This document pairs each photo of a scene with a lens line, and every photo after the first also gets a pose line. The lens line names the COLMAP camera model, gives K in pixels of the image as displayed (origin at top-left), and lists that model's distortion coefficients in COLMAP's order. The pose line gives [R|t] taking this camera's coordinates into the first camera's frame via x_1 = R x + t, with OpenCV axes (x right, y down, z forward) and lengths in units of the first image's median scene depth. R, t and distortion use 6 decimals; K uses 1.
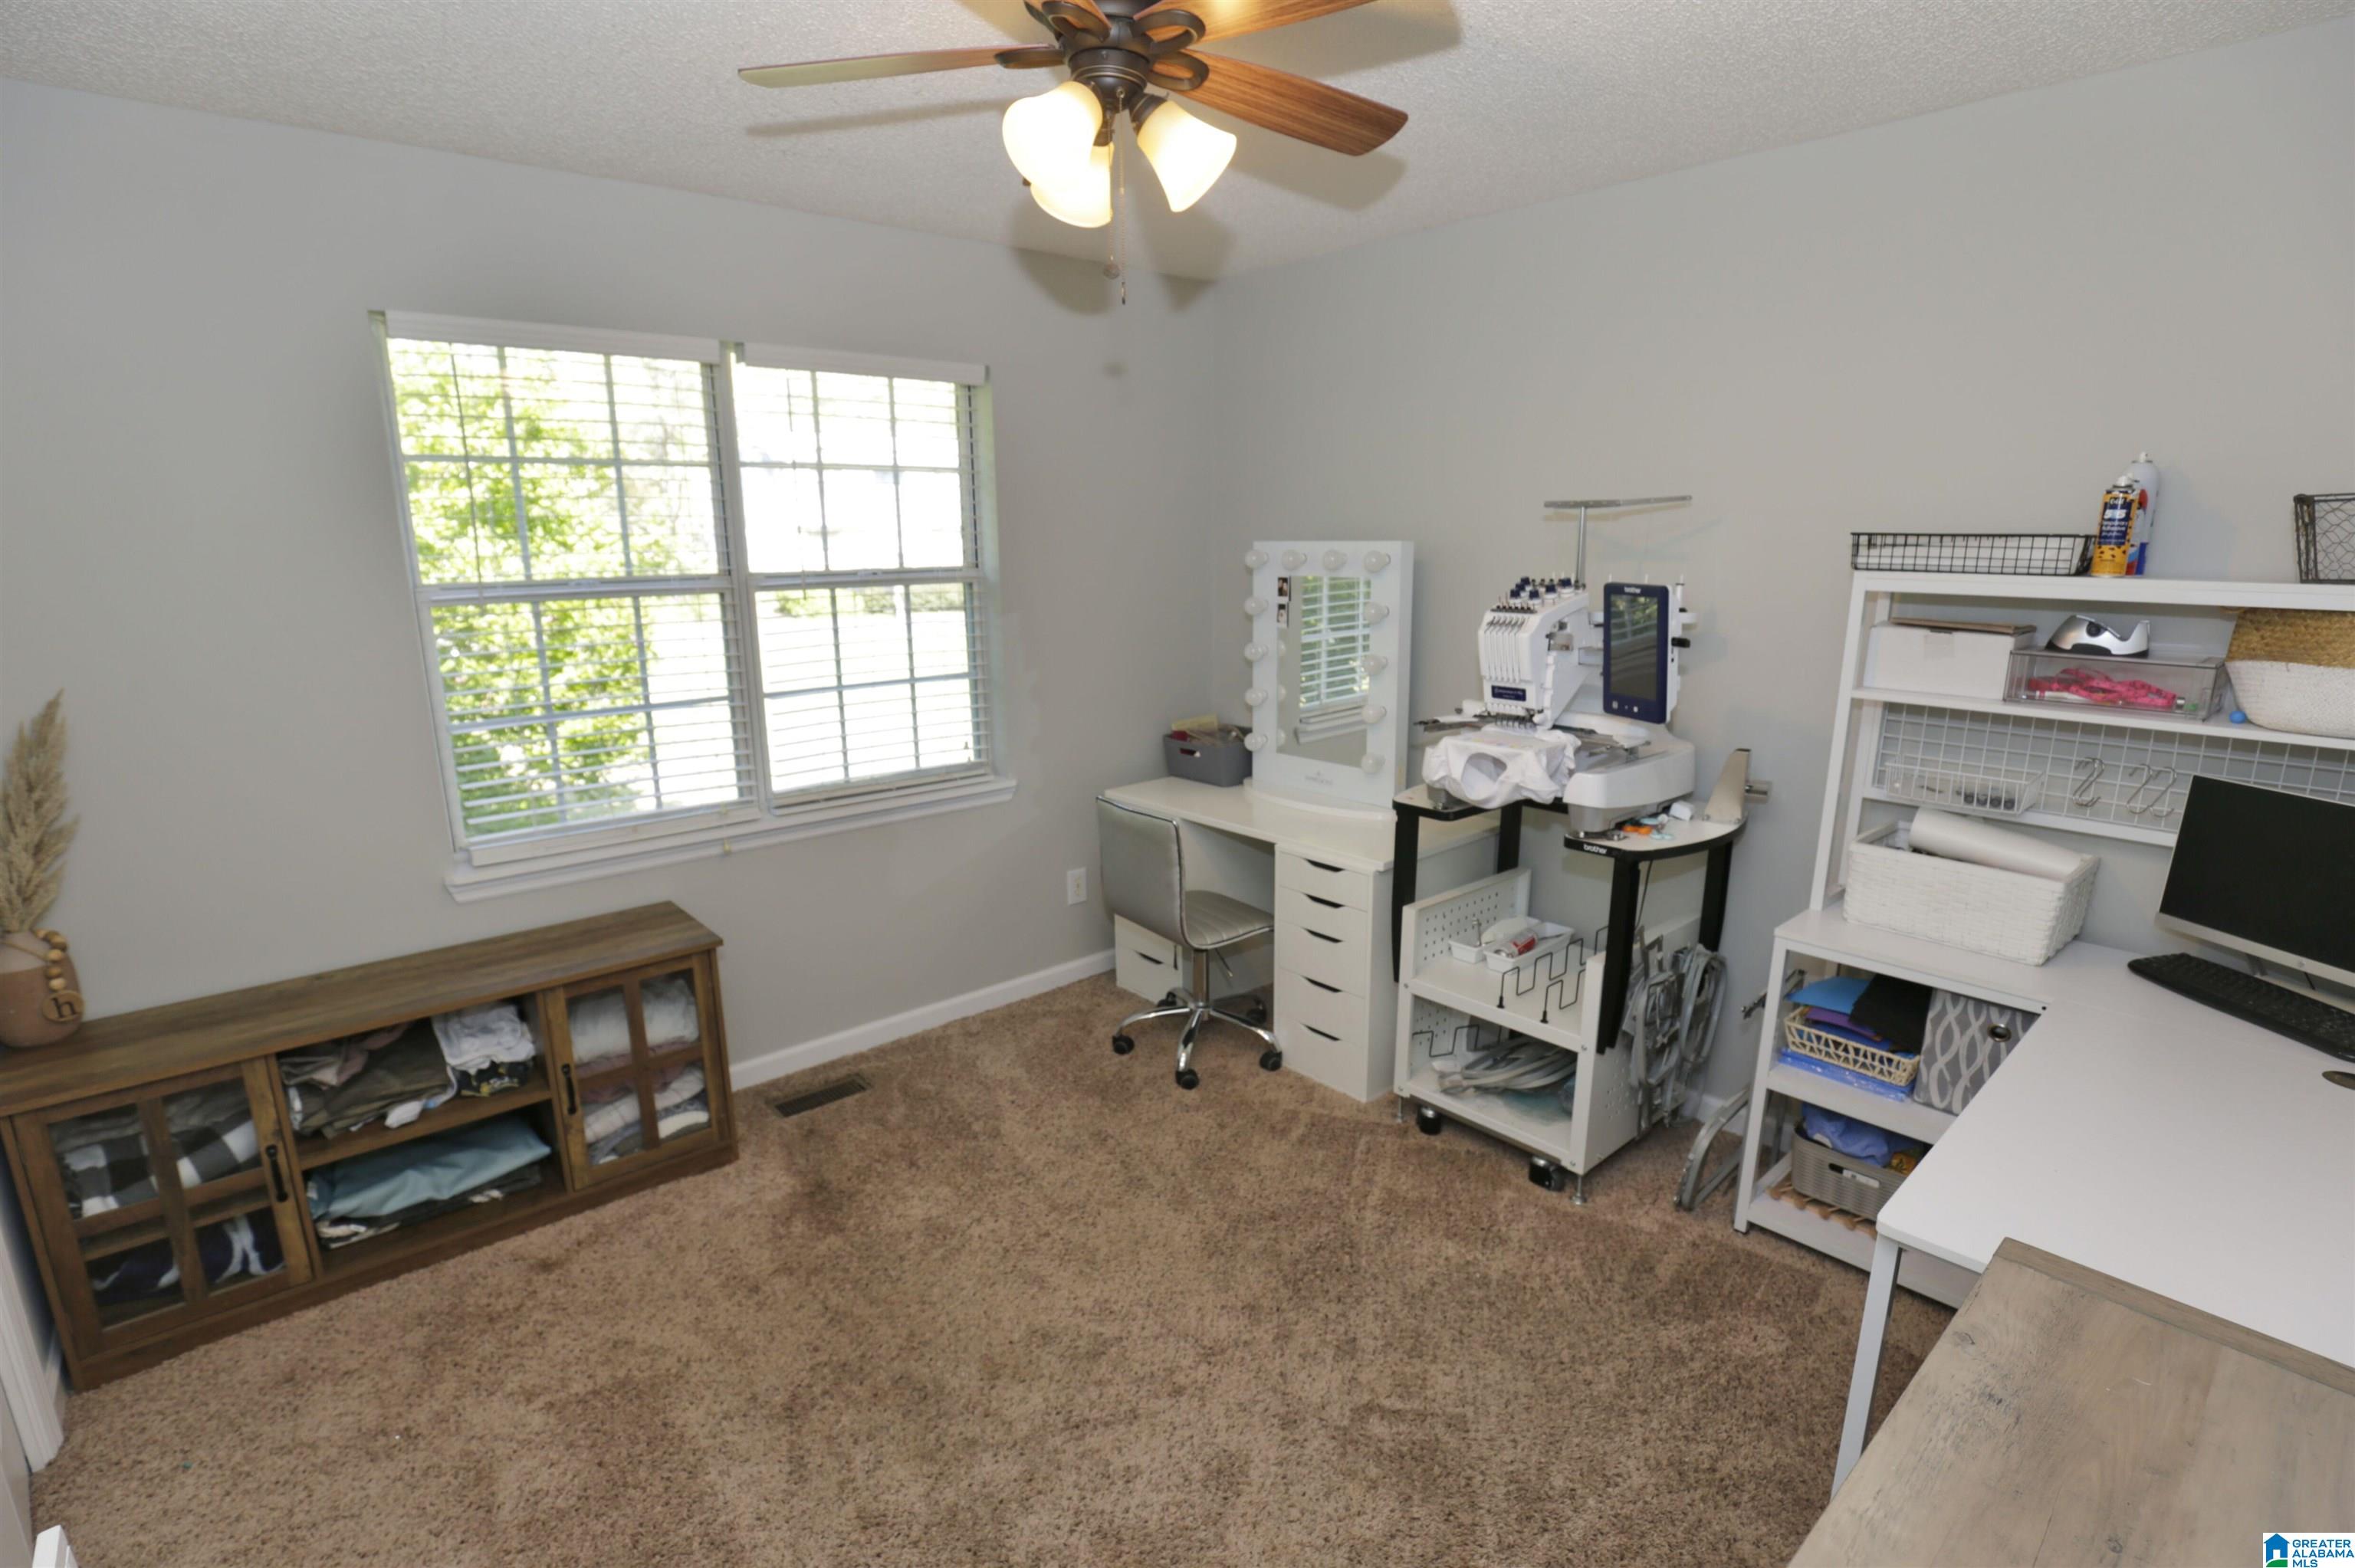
lens RADIAL K [[1094.7, 0, 1188.9], [0, 1094.7, 789.3], [0, 0, 1]] dist [-0.028055, 0.000381]
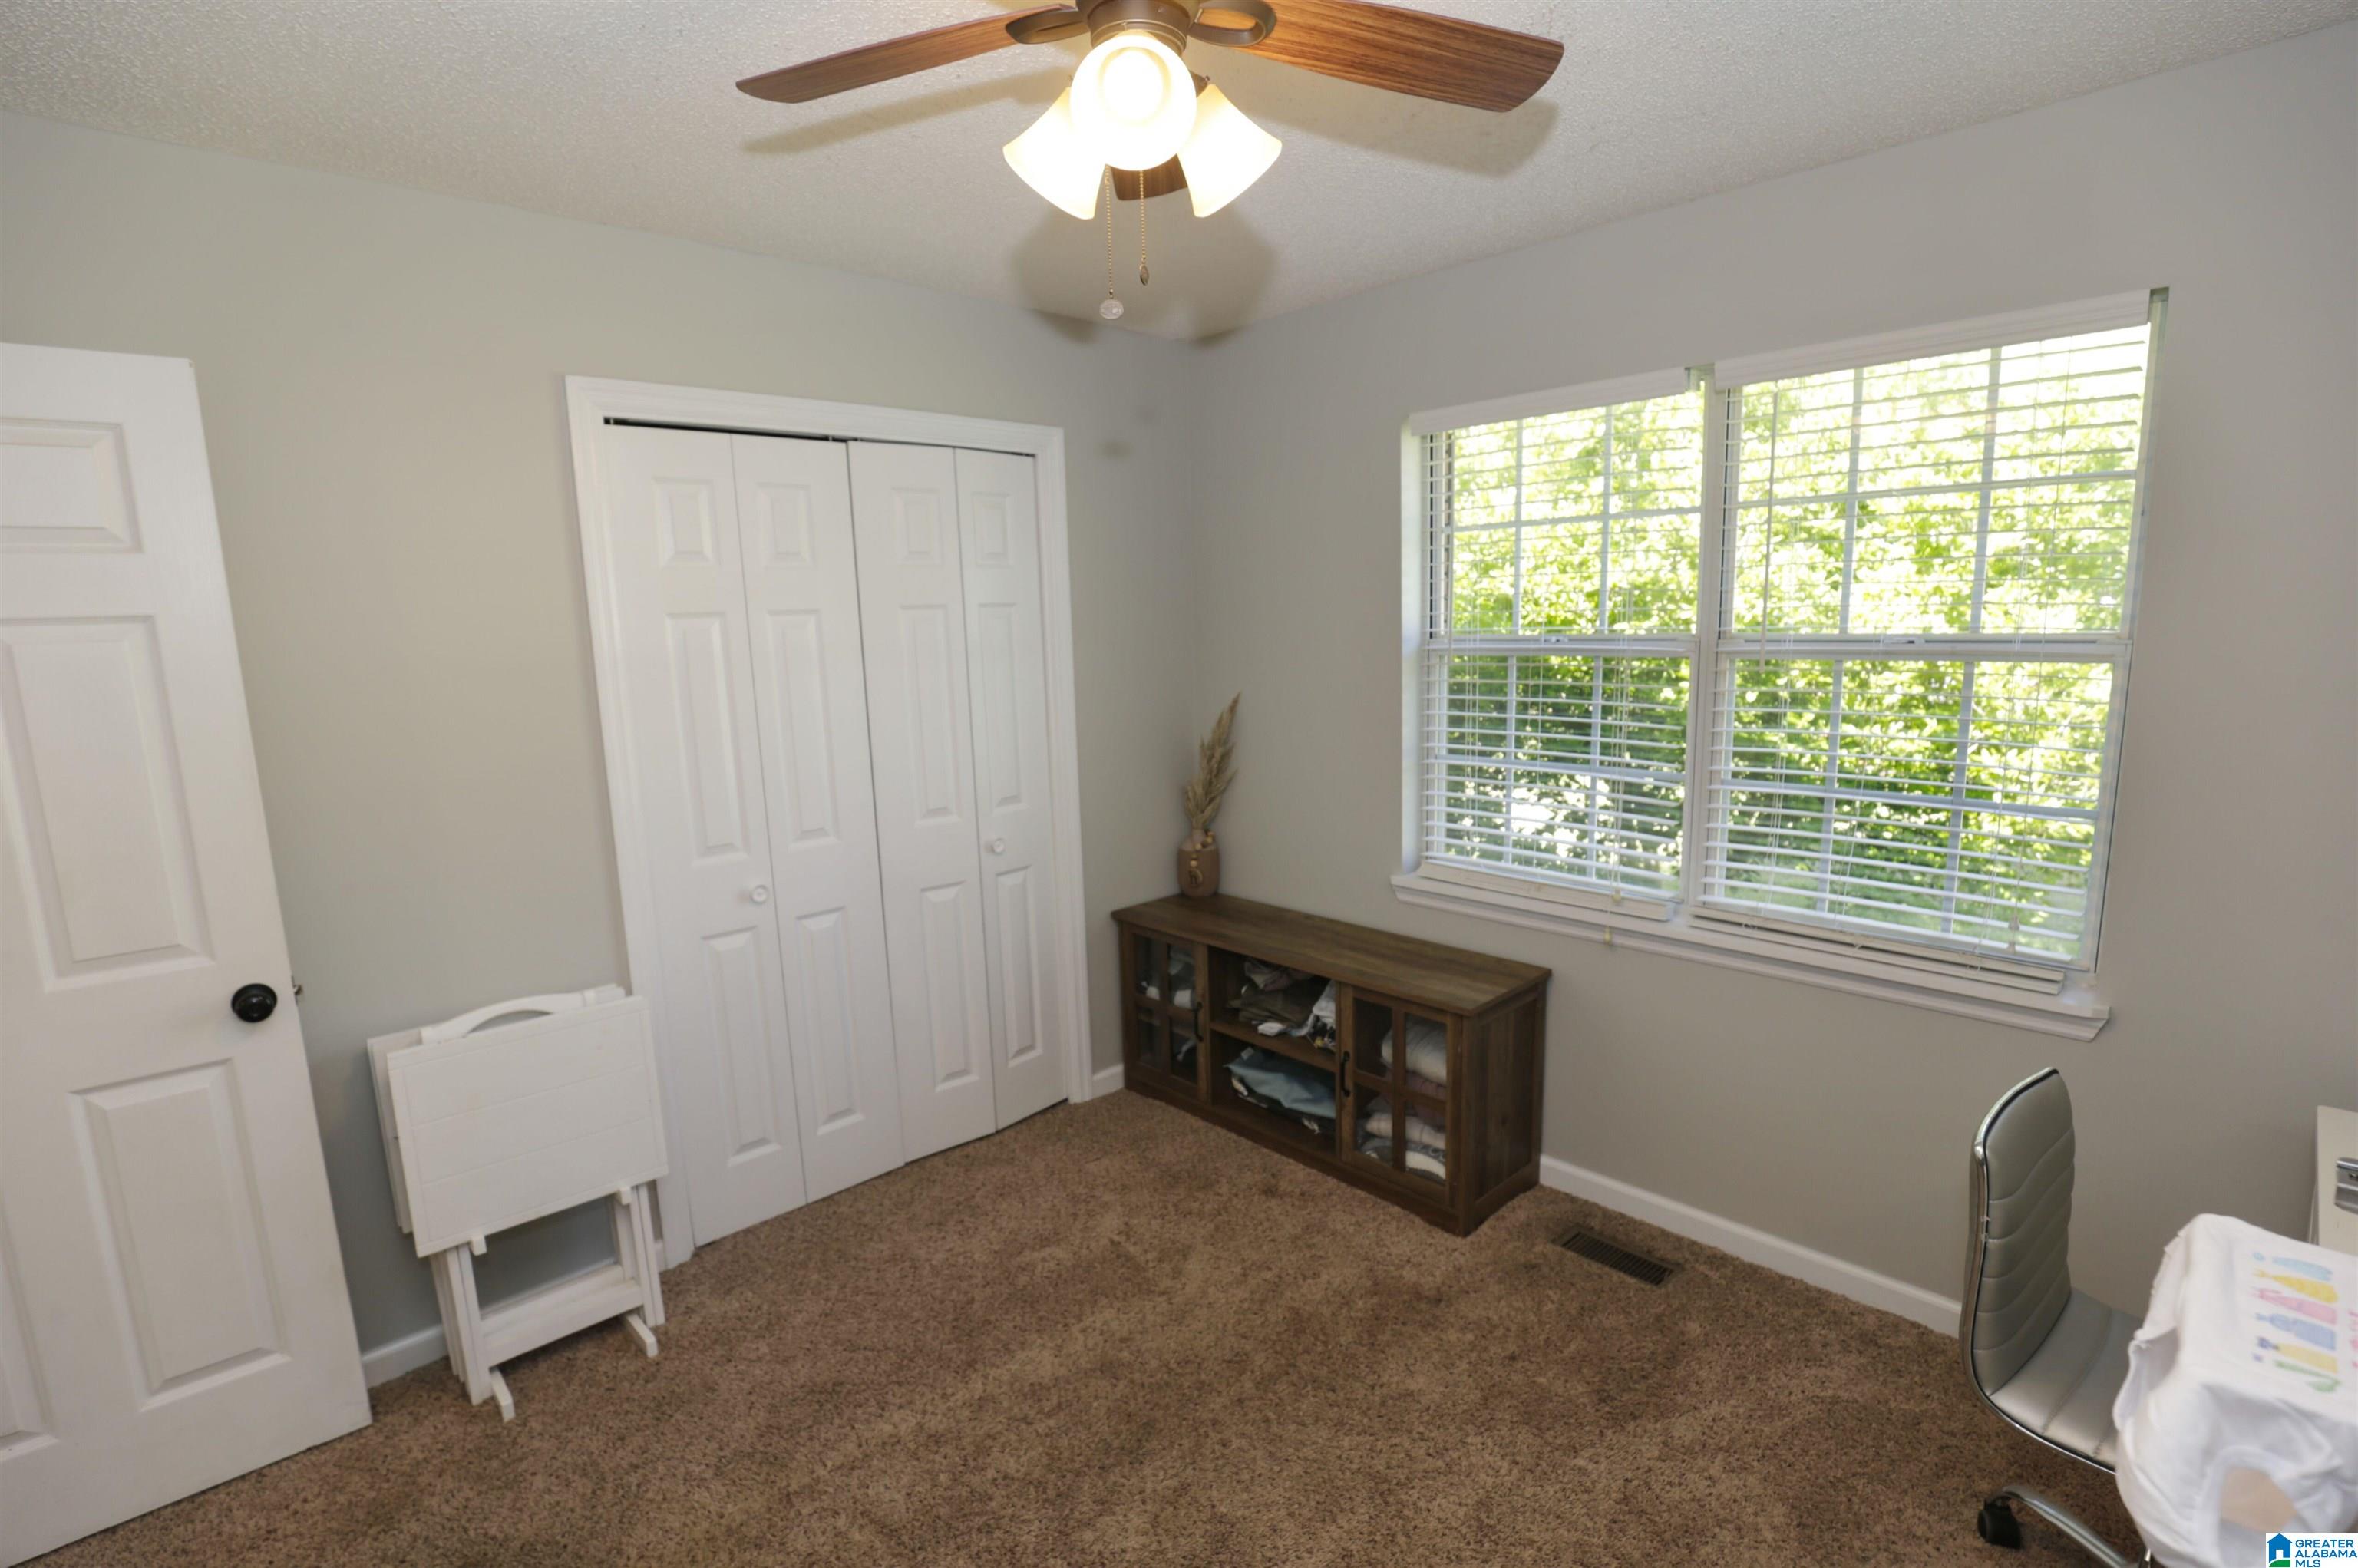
lens RADIAL K [[1096.2, 0, 1189.6], [0, 1096.2, 793.9], [0, 0, 1]] dist [-0.028055, 0.000381]
pose [[0.040522, 0.164722, -0.985507, 0.521520], [-0.199753, 0.967742, 0.153539, -0.157272], [0.979008, 0.190637, 0.072118, 0.695664]]
